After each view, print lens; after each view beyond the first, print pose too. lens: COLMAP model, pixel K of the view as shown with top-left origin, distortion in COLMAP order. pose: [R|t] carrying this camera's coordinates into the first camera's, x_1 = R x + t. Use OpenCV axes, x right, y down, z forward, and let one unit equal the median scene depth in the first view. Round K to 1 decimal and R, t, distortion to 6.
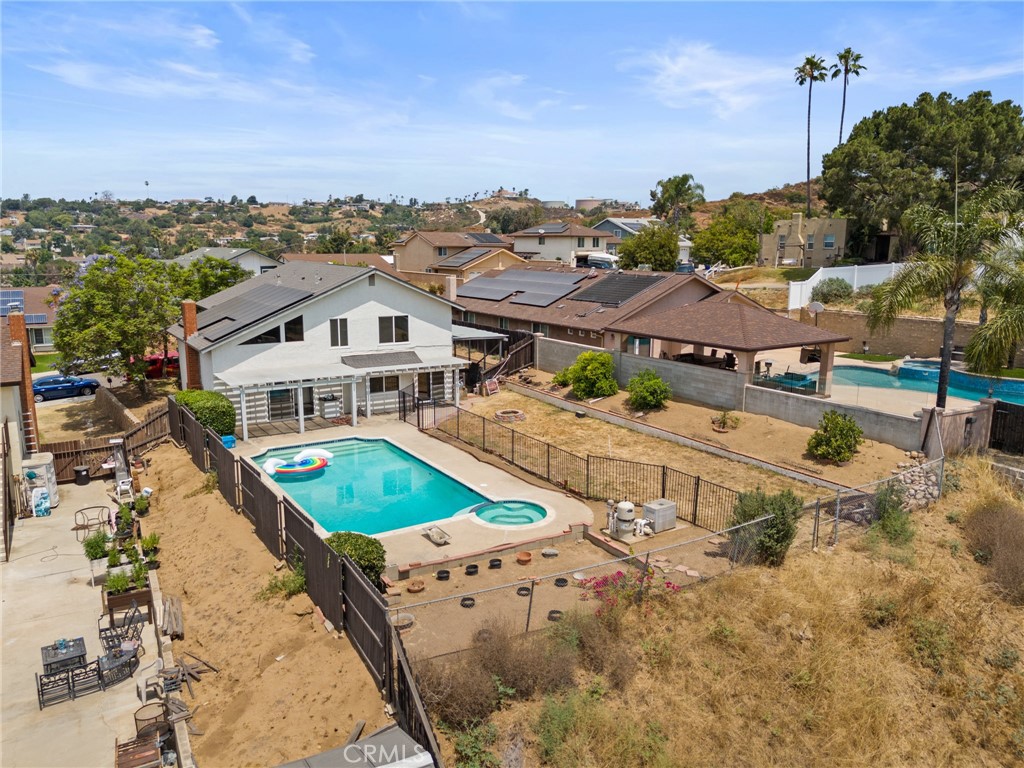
lens RADIAL K [[755.1, 0, 513.0], [0, 755.1, 384.0], [0, 0, 1]] dist [0.074490, -0.075685]
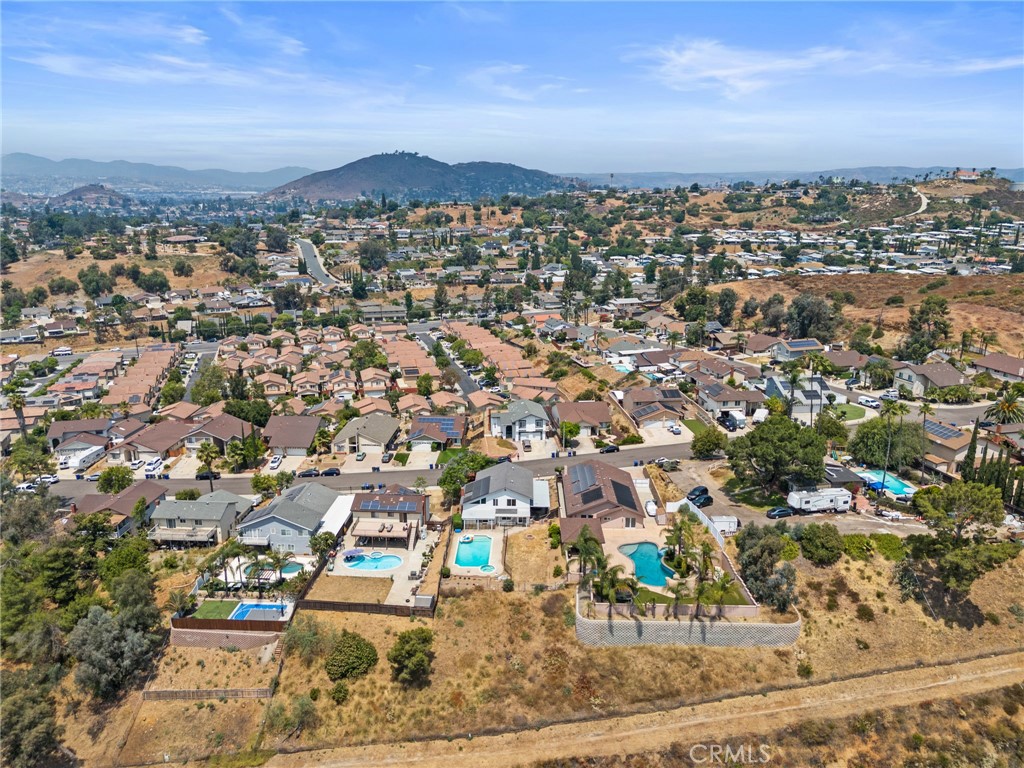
lens RADIAL K [[755.1, 0, 513.0], [0, 755.1, 384.0], [0, 0, 1]] dist [0.074490, -0.075685]
pose [[0.830165, 0.146394, -0.537954, 1.604177], [-0.103249, 0.988589, 0.109692, -0.970833], [0.547873, -0.035519, 0.835807, -1.853652]]
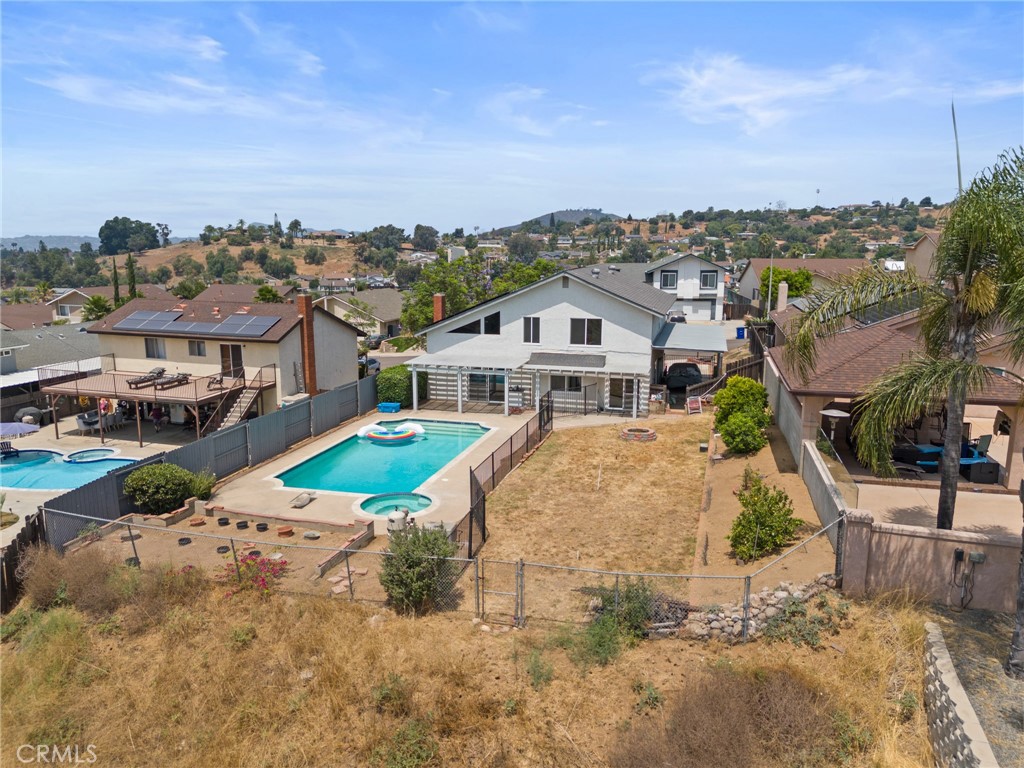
lens RADIAL K [[755.1, 0, 513.0], [0, 755.1, 384.0], [0, 0, 1]] dist [0.074490, -0.075685]
pose [[0.675029, 0.131919, -0.725901, 0.499789], [-0.137119, 0.989175, 0.052254, -0.041064], [0.724937, 0.064262, 0.685811, 0.233034]]
